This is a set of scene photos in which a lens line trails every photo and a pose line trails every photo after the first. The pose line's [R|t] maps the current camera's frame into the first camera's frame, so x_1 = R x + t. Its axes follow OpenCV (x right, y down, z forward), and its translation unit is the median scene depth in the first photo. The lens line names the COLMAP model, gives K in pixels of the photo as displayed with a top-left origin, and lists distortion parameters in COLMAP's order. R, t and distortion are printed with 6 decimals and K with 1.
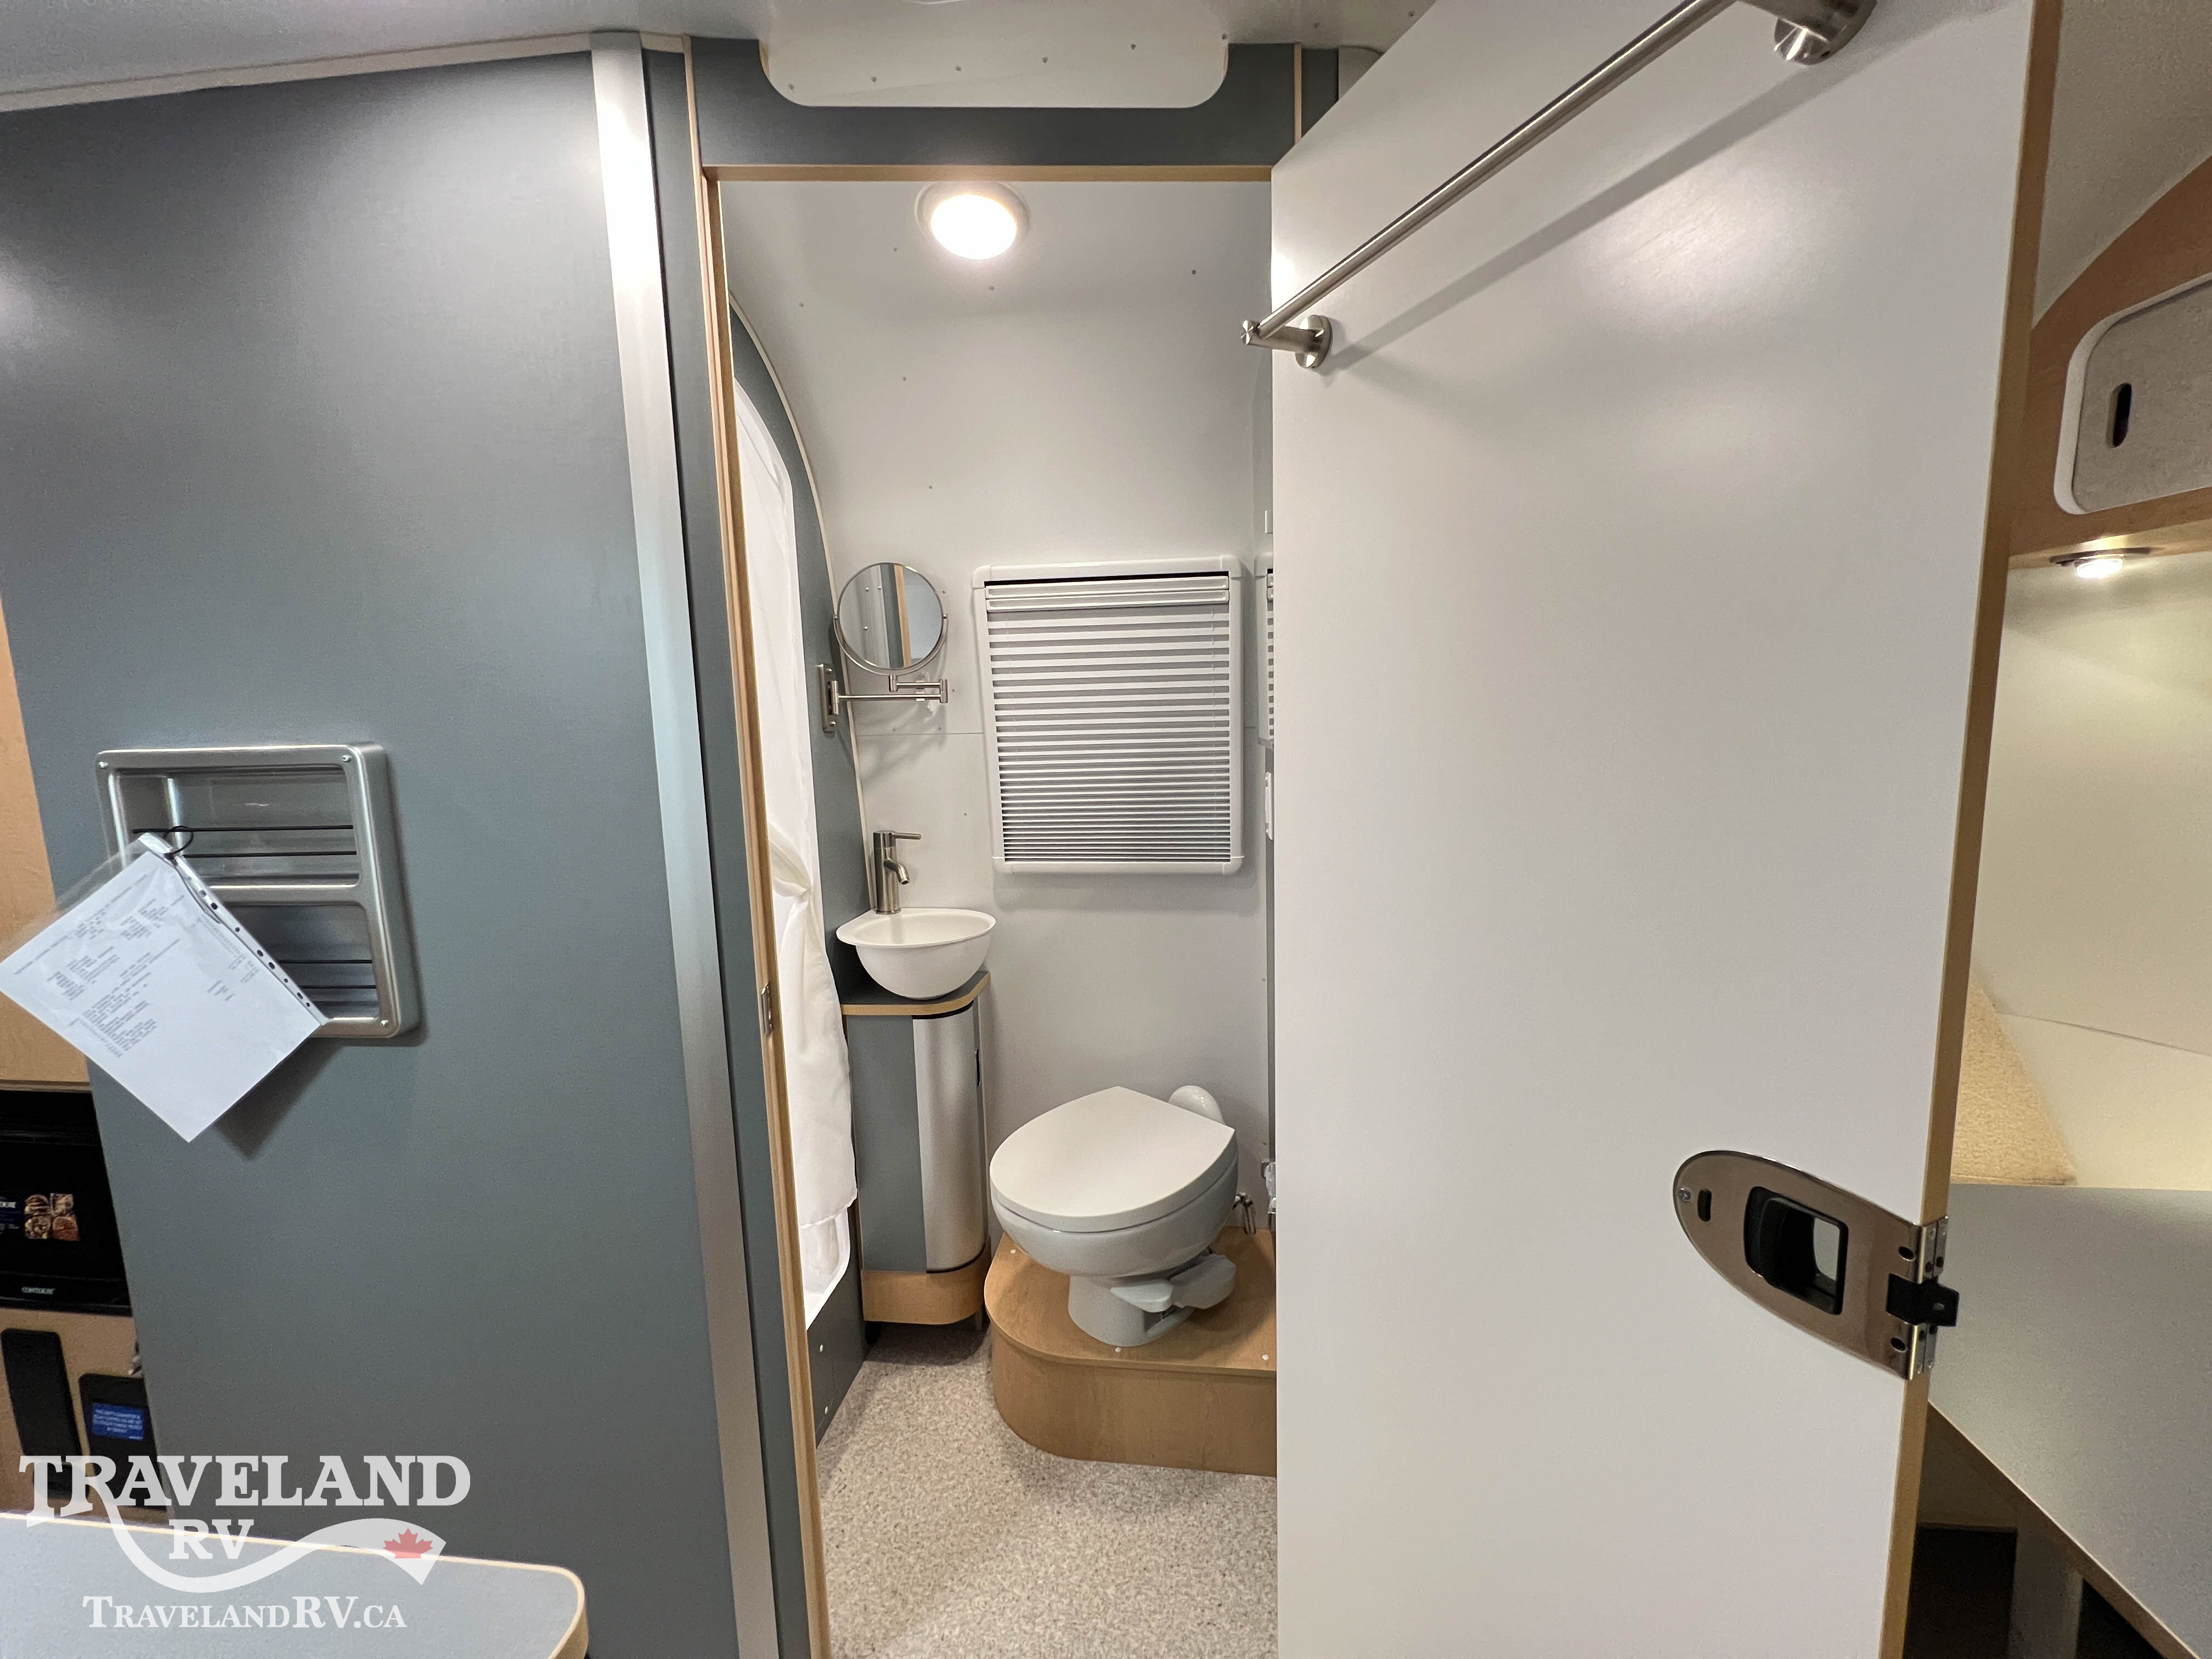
lens RADIAL K [[881.0, 0, 1103.8], [0, 881.0, 825.9], [0, 0, 1]] dist [-0.001660, 0.000514]
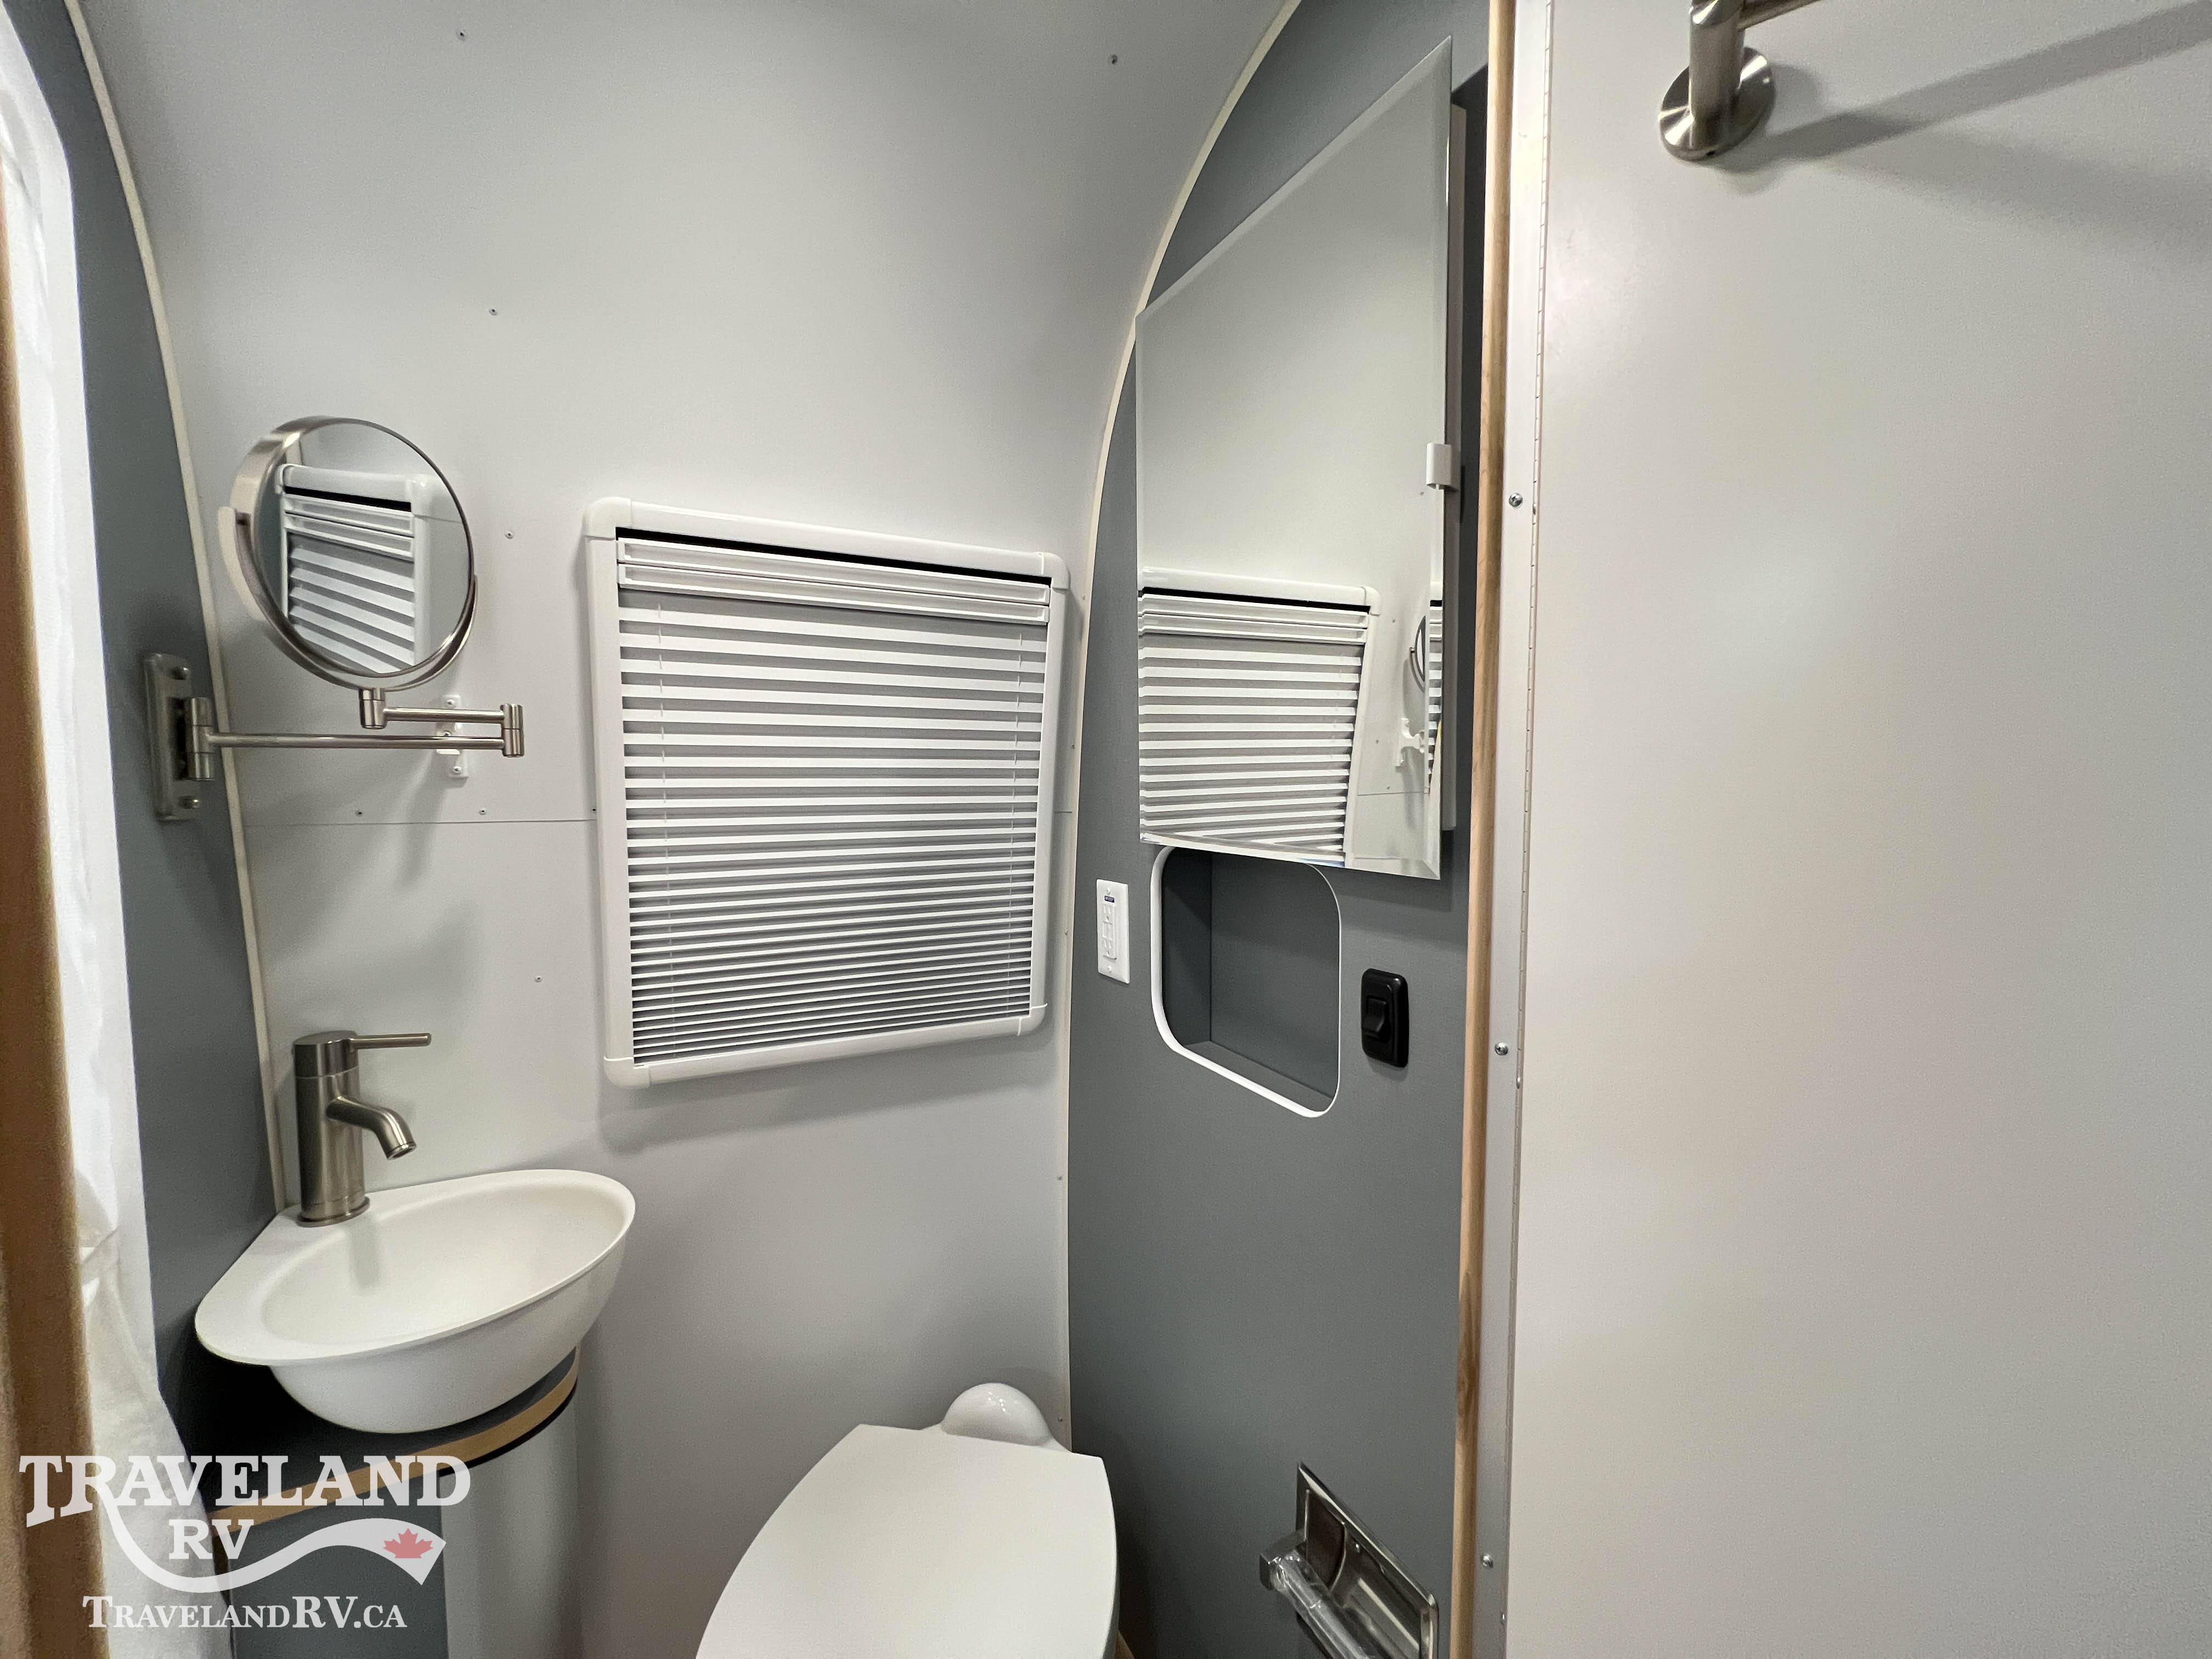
lens RADIAL K [[893.3, 0, 1097.1], [0, 893.3, 830.2], [0, 0, 1]] dist [0.016520, -0.000068]
pose [[0.829822, -0.007701, 0.557975, -0.193615], [0.046464, 0.997386, -0.055335, -0.059877], [-0.556090, 0.071843, 0.828011, 0.420692]]
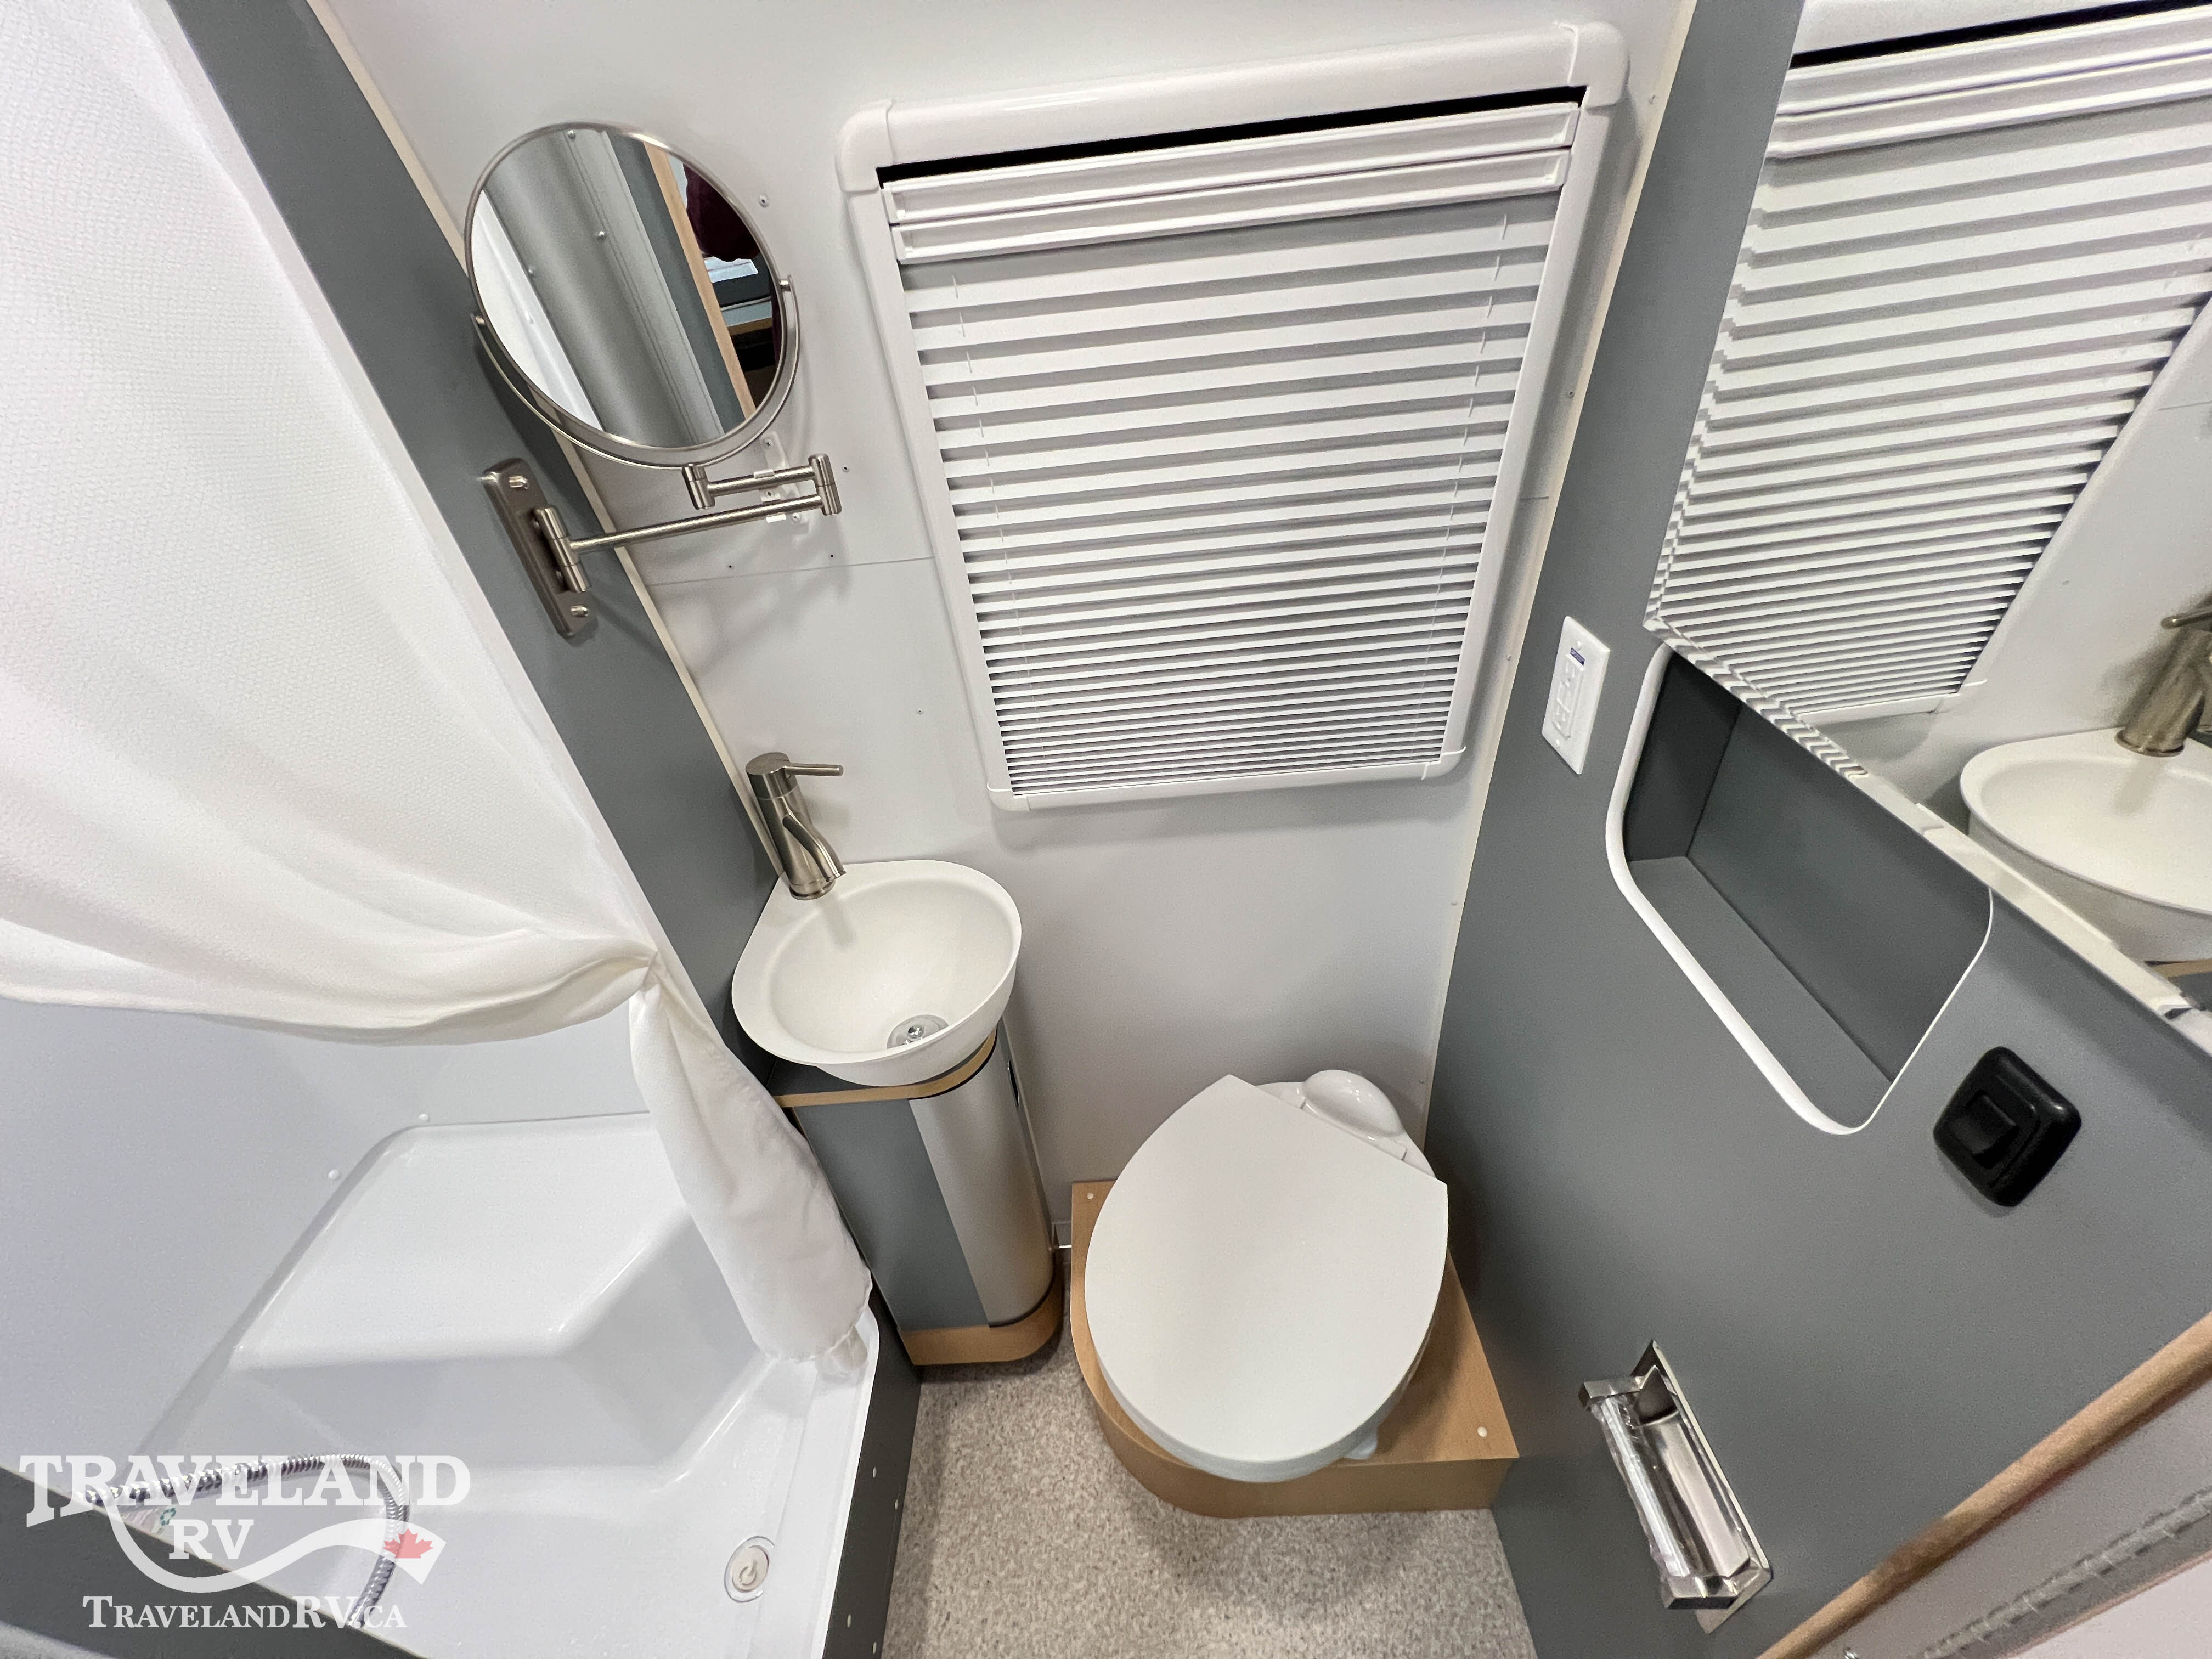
lens RADIAL K [[884.0, 0, 1102.8], [0, 884.0, 824.6], [0, 0, 1]] dist [-0.000978, 0.000285]
pose [[0.989094, -0.132191, 0.064955, -0.102594], [0.085436, 0.874164, 0.478057, -0.206928], [-0.119976, -0.467294, 0.875923, 0.553606]]
